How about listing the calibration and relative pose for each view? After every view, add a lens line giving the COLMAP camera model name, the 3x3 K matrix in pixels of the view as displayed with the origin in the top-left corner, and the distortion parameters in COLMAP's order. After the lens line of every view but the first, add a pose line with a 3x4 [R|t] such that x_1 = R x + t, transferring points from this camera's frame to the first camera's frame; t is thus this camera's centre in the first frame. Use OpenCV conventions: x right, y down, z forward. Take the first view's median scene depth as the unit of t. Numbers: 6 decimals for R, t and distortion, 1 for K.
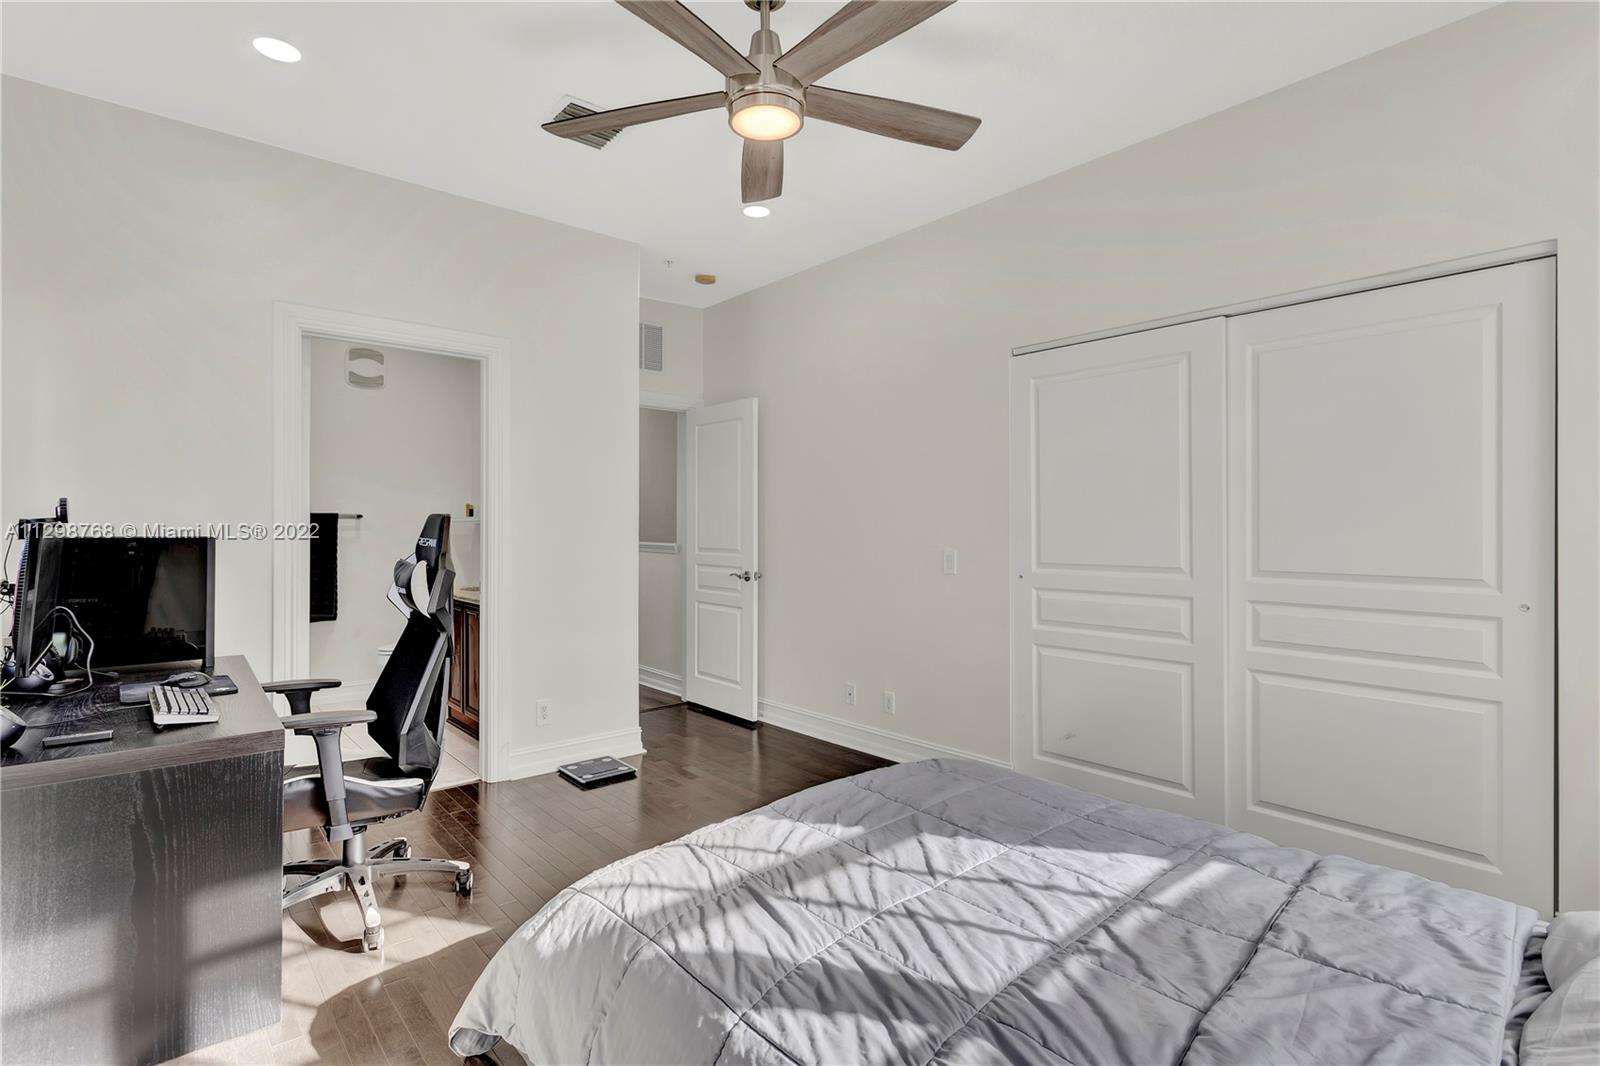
lens RADIAL K [[760.2, 0, 791.0], [0, 760.2, 524.4], [0, 0, 1]] dist [0.002757, 0.001177]
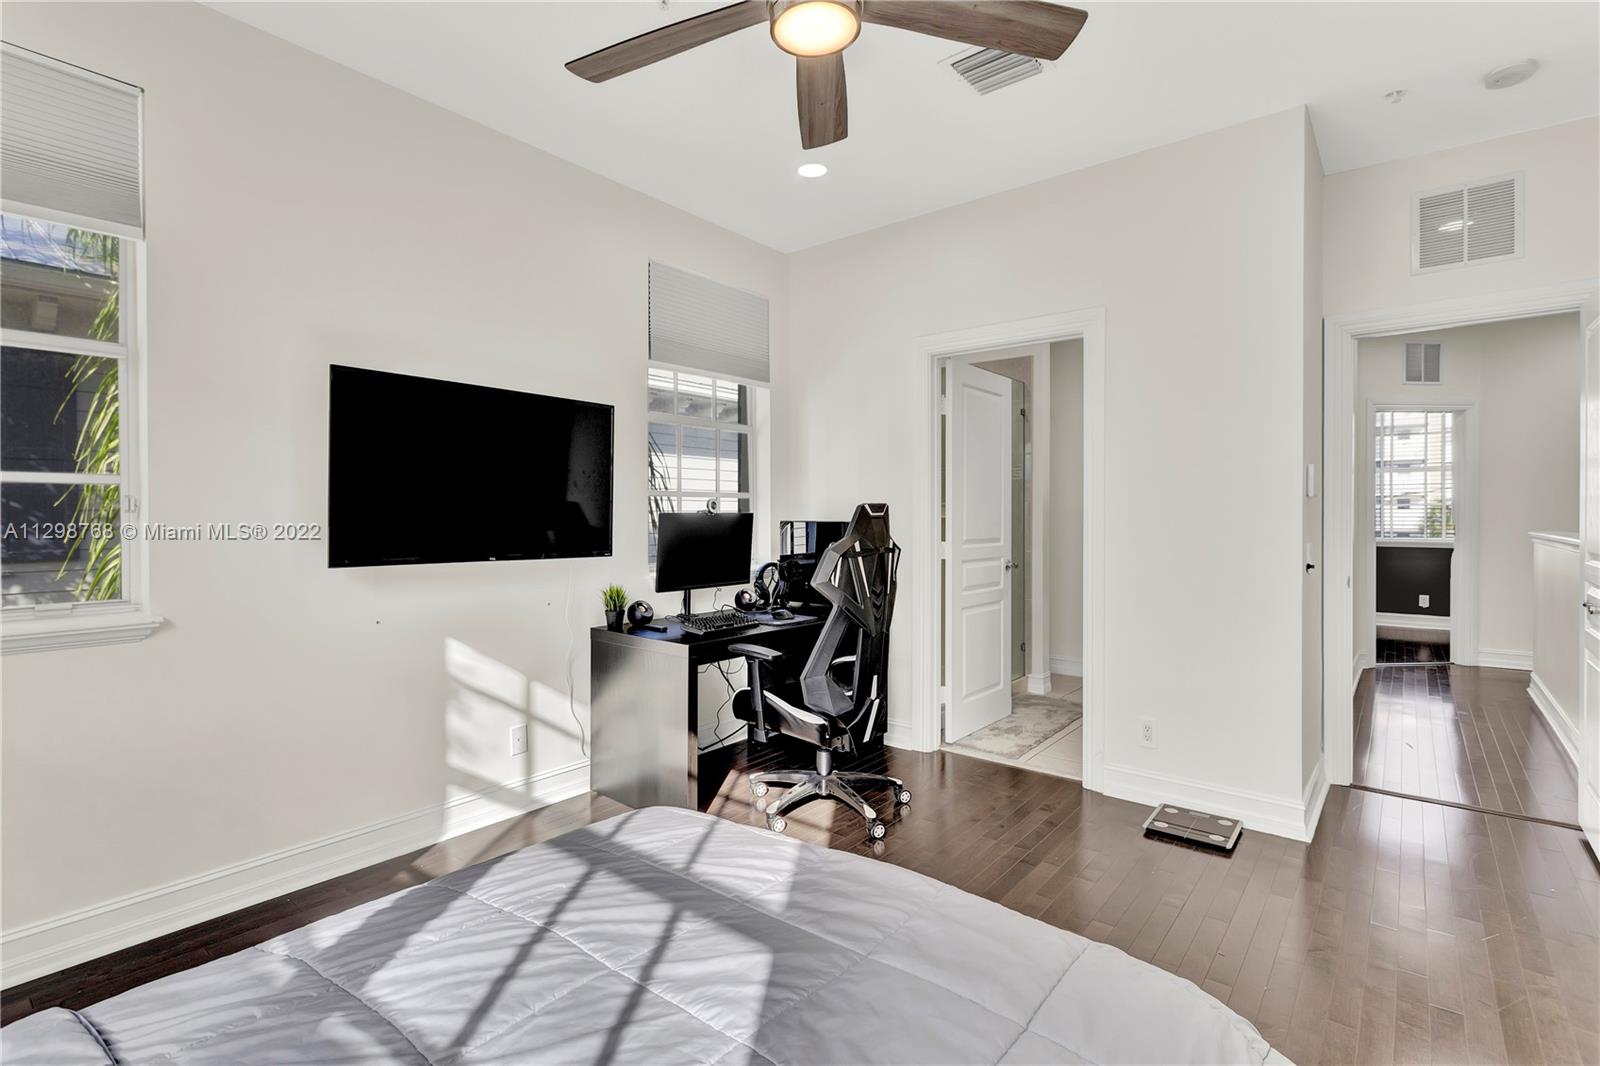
lens RADIAL K [[760.2, 0, 791.0], [0, 760.2, 524.4], [0, 0, 1]] dist [0.002757, 0.001177]
pose [[0.170468, 0.012150, -0.985288, 0.525670], [0.003381, 0.999911, 0.012915, 0.002227], [0.985357, -0.005533, 0.170412, 0.550882]]
